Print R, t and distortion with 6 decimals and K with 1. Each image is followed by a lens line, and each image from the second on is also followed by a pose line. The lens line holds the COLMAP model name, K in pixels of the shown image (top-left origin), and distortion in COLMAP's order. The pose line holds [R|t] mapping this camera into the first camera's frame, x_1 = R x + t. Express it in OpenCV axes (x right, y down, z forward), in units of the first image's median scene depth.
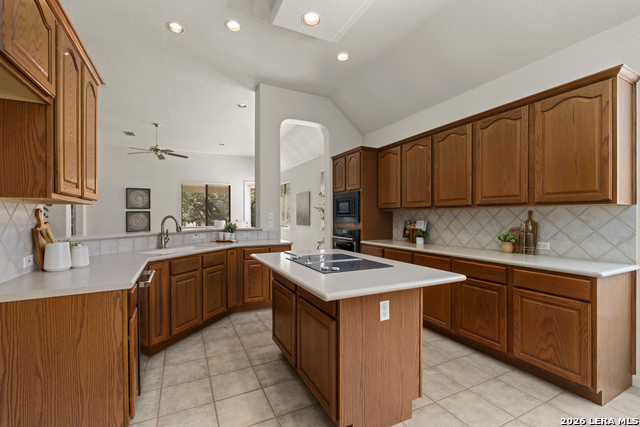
lens RADIAL K [[281.6, 0, 315.7], [0, 281.6, 218.1], [0, 0, 1]] dist [-0.004570, -0.000182]
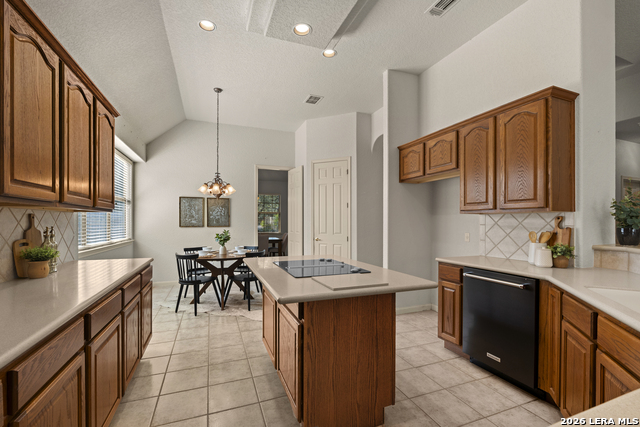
lens RADIAL K [[281.6, 0, 313.1], [0, 281.6, 221.5], [0, 0, 1]] dist [-0.004570, -0.000182]
pose [[-0.995713, -0.001124, 0.092491, -0.013339], [-0.000325, 0.999963, 0.008646, -0.016160], [-0.092497, 0.008579, -0.995676, 1.793047]]
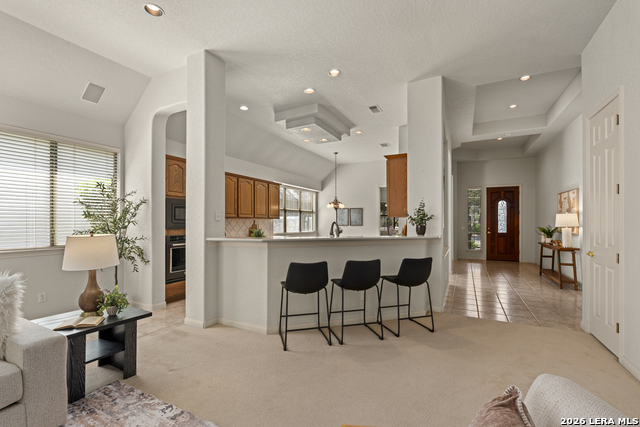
lens RADIAL K [[281.6, 0, 323.3], [0, 281.6, 221.7], [0, 0, 1]] dist [-0.004570, -0.000182]
pose [[-0.605151, 0.003143, 0.796104, -1.808321], [0.005300, 0.999986, 0.000081, -0.012865], [-0.796093, 0.004268, -0.605160, 2.240372]]
